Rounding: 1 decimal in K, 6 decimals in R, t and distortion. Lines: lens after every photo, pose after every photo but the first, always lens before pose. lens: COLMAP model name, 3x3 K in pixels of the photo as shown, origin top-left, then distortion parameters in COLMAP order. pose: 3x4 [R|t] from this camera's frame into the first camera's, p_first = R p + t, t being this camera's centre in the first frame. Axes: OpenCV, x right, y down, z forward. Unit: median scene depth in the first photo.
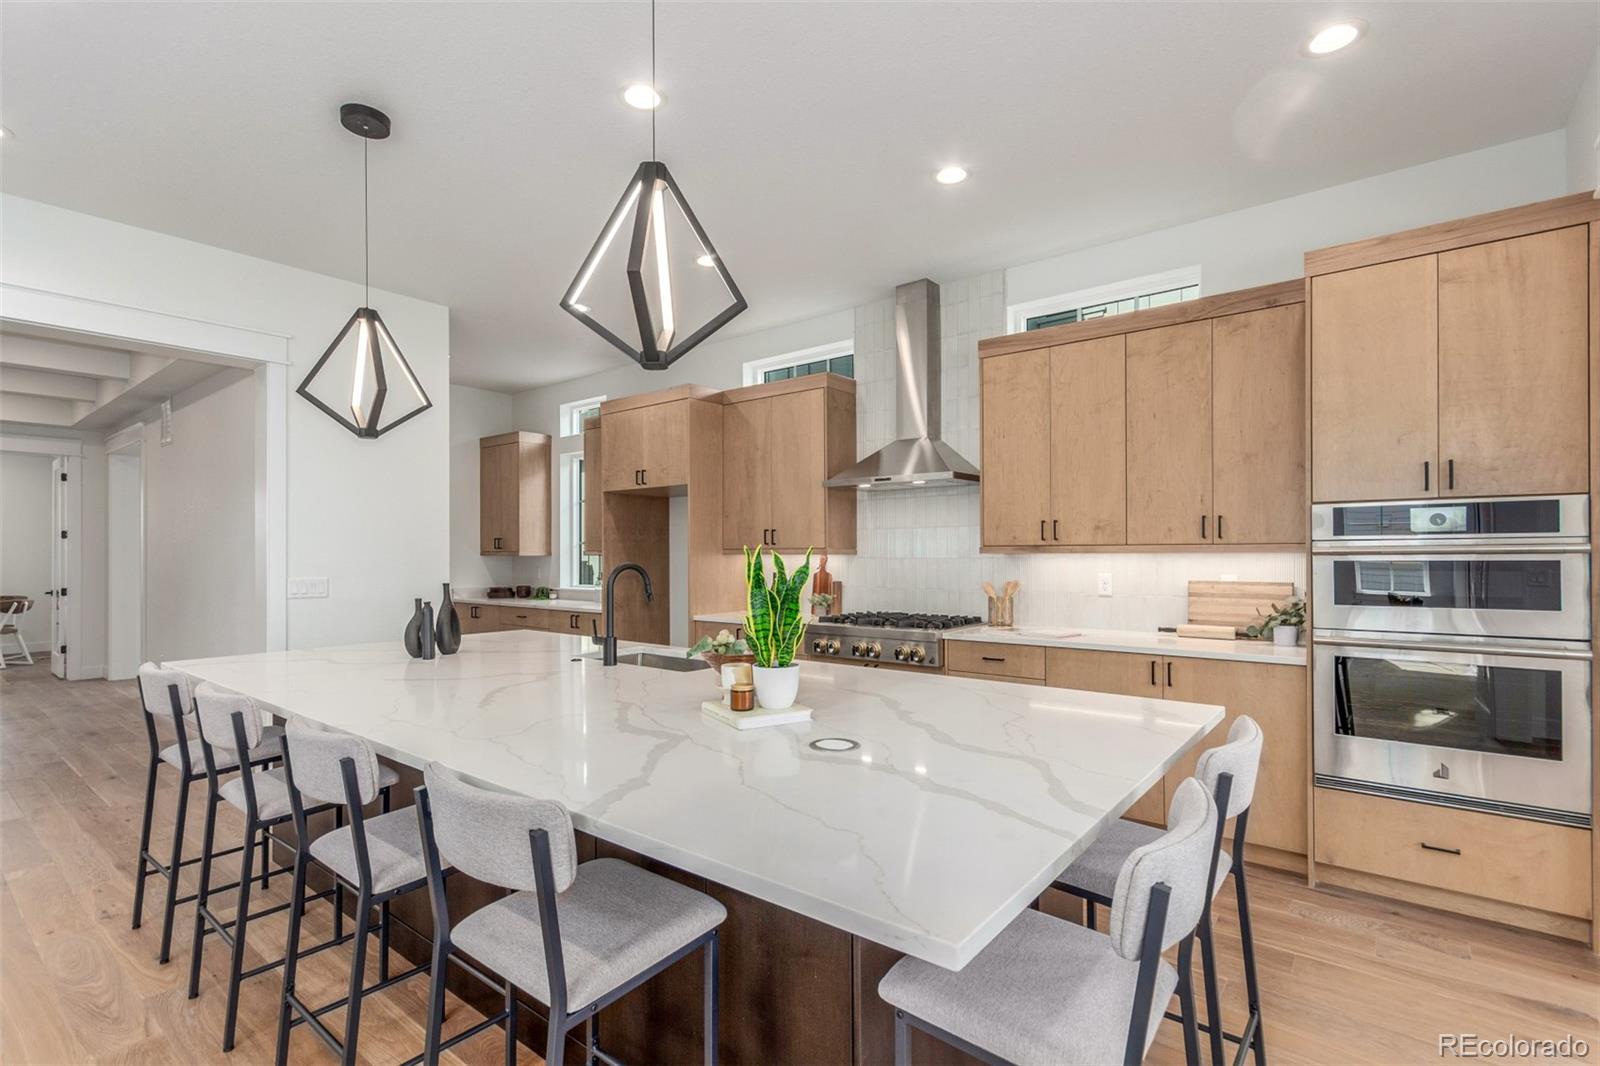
lens RADIAL K [[737.1, 0, 806.7], [0, 737.1, 541.7], [0, 0, 1]] dist [0.014988, 0.000352]
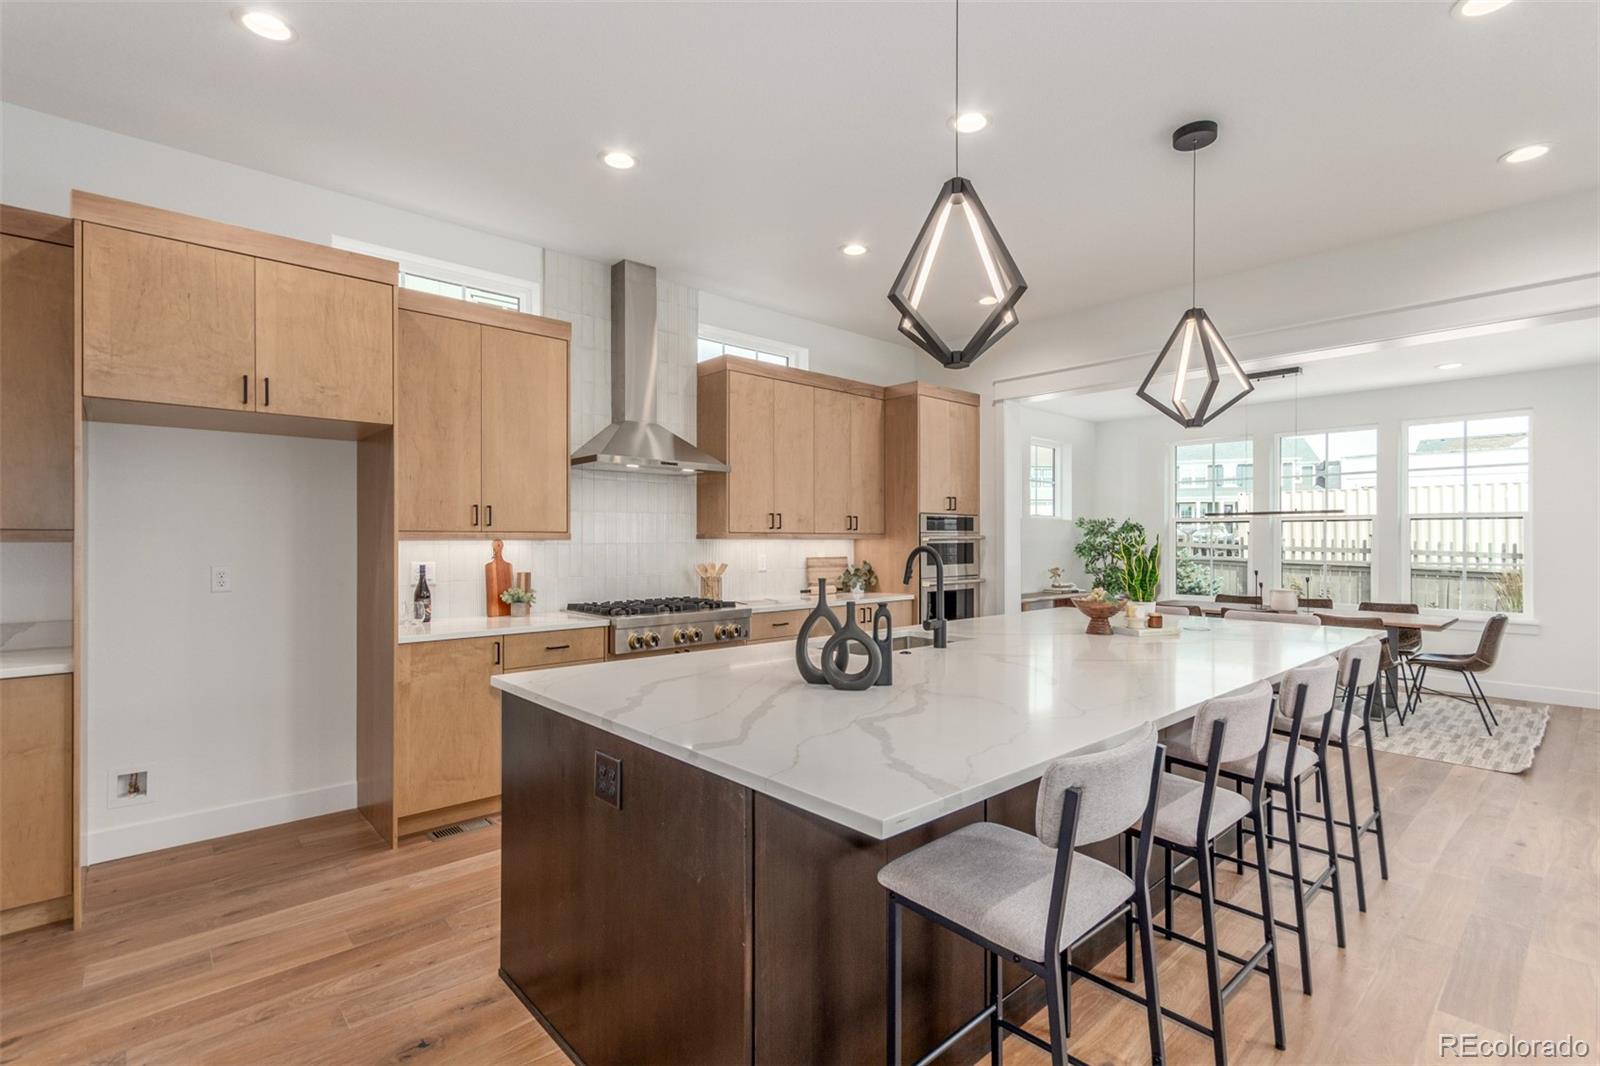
lens RADIAL K [[737.1, 0, 806.7], [0, 737.1, 541.7], [0, 0, 1]] dist [0.014988, 0.000352]
pose [[0.162935, 0.002010, 0.986635, -0.853480], [-0.014871, 0.999889, 0.000419, 0.017172], [-0.986525, -0.014740, 0.162947, 0.665739]]
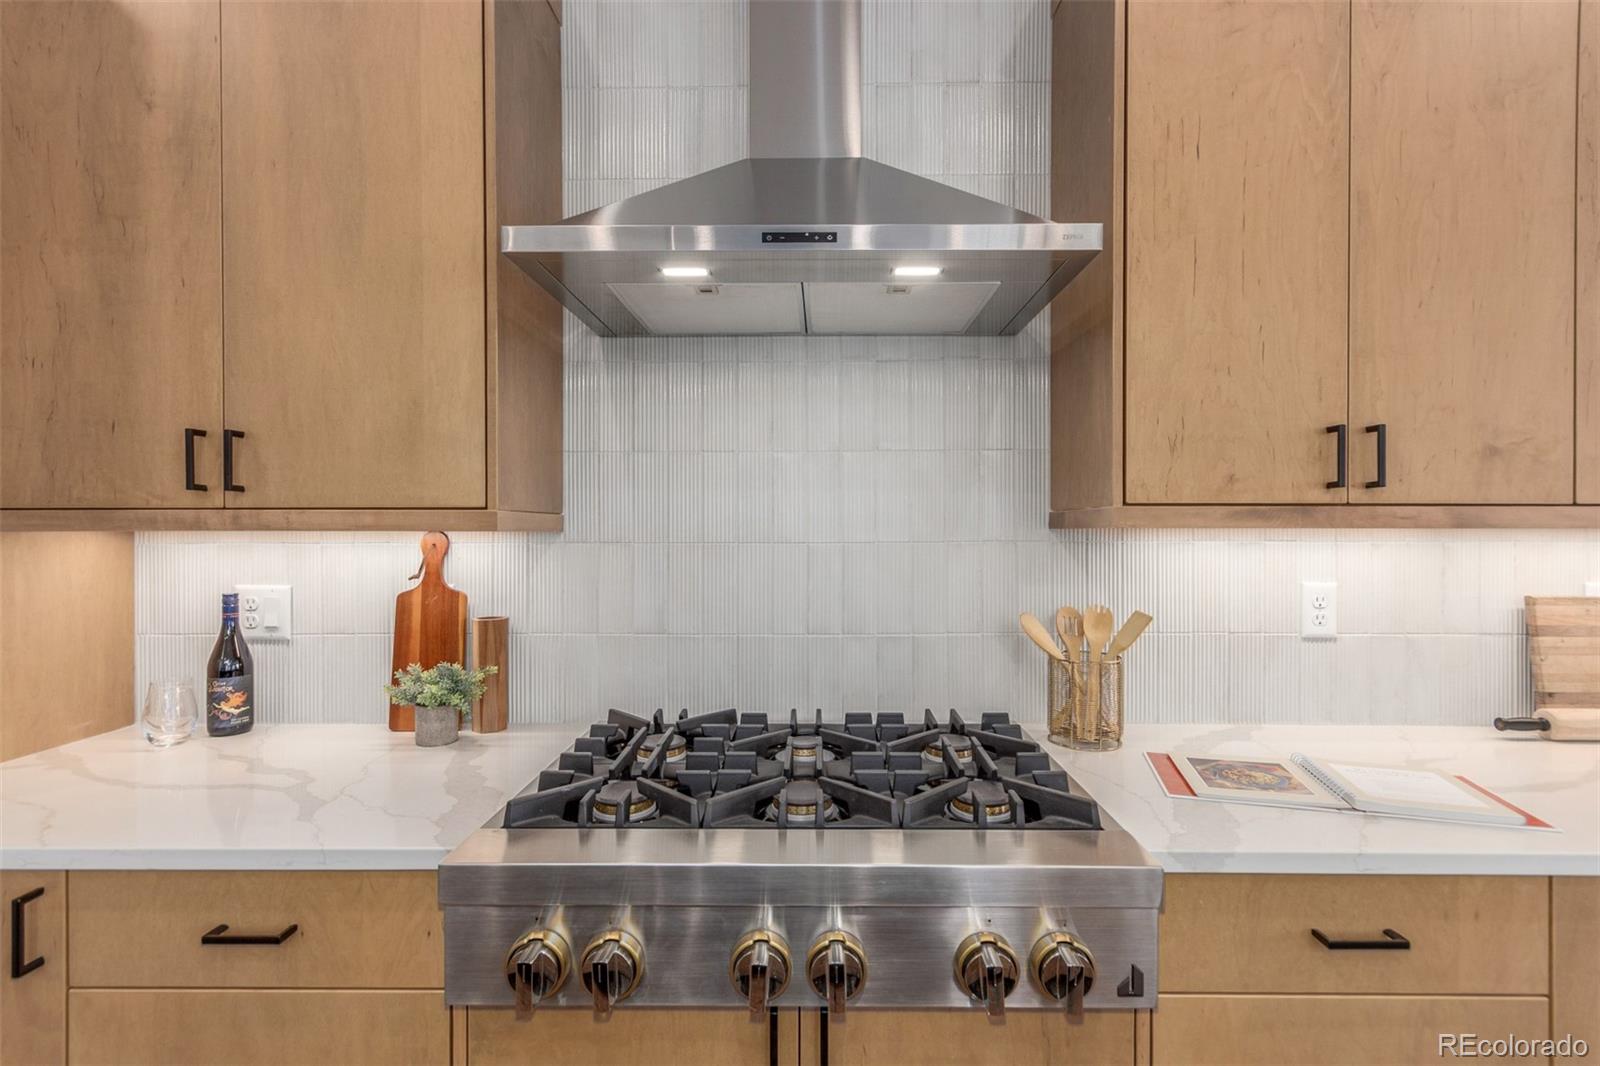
lens RADIAL K [[753.7, 0, 800.0], [0, 753.7, 533.0], [0, 0, 1]] dist [-0.001744, -0.000215]
pose [[0.797736, 0.001360, 0.603005, -0.053922], [-0.012267, 0.999827, 0.013974, 0.014438], [-0.602882, -0.018545, 0.797615, 0.802051]]
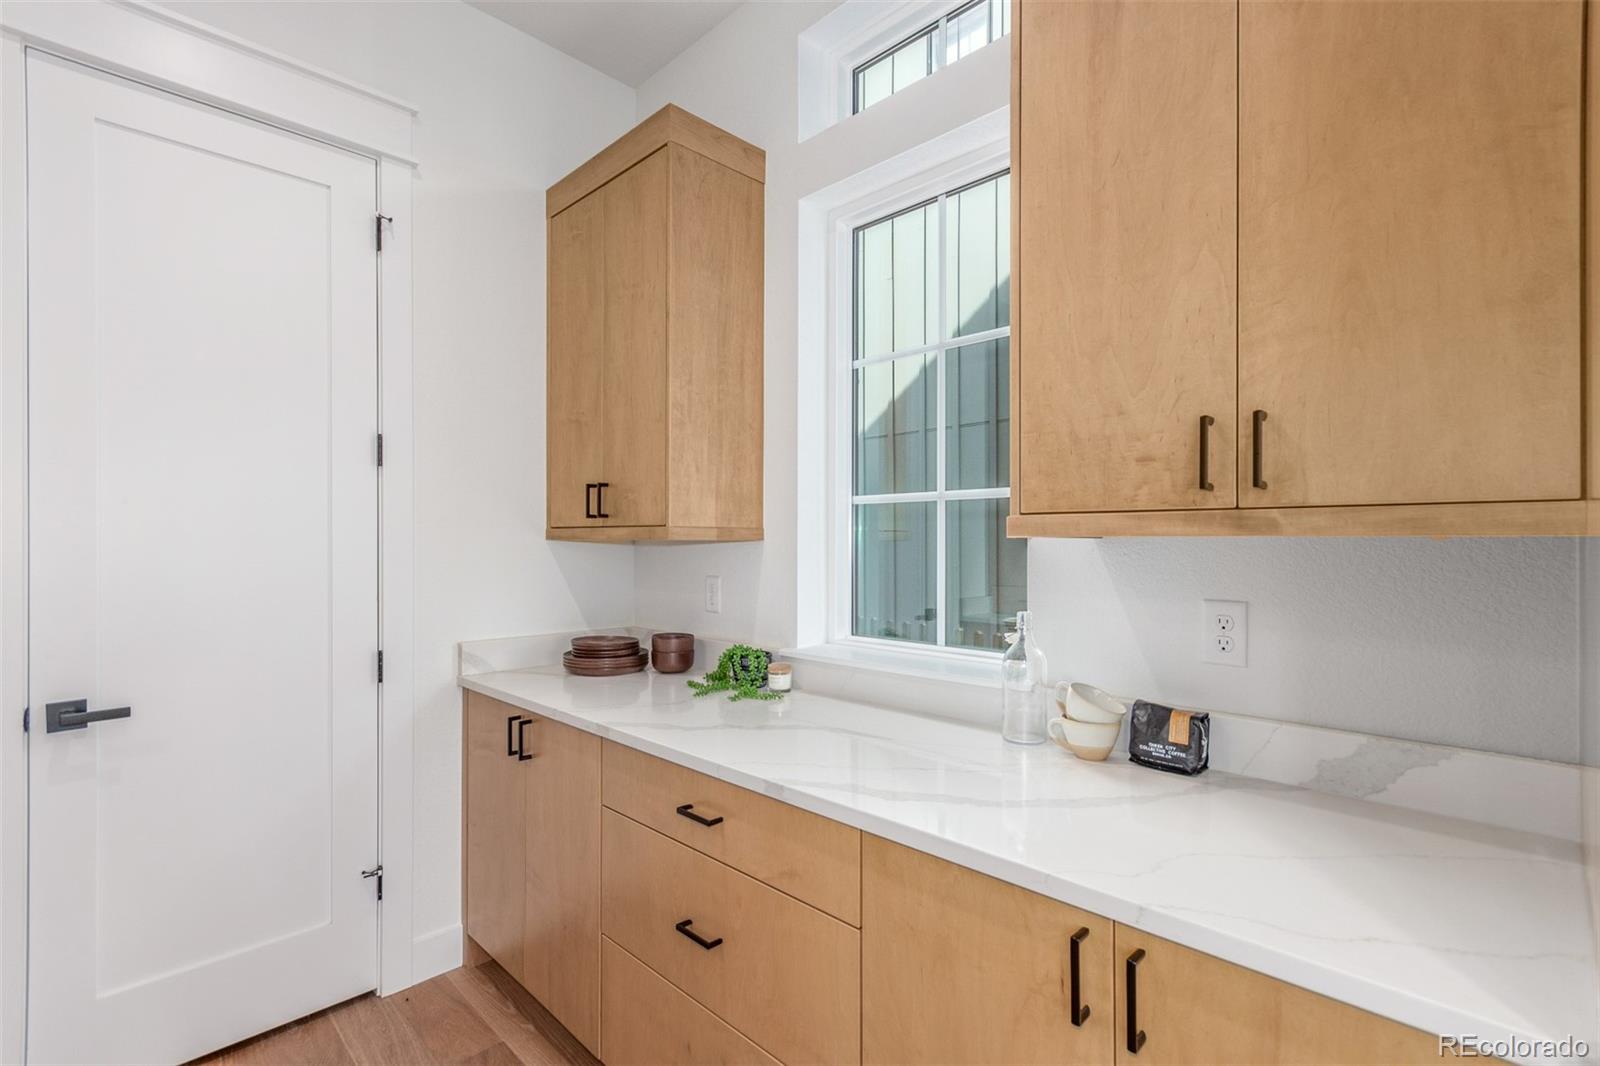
lens RADIAL K [[737.1, 0, 806.7], [0, 737.1, 541.7], [0, 0, 1]] dist [0.014988, 0.000352]
pose [[0.994095, 0.006561, -0.108315, -0.495625], [-0.005287, 0.999913, 0.012050, 0.026337], [0.108384, -0.011406, 0.994044, 1.173090]]
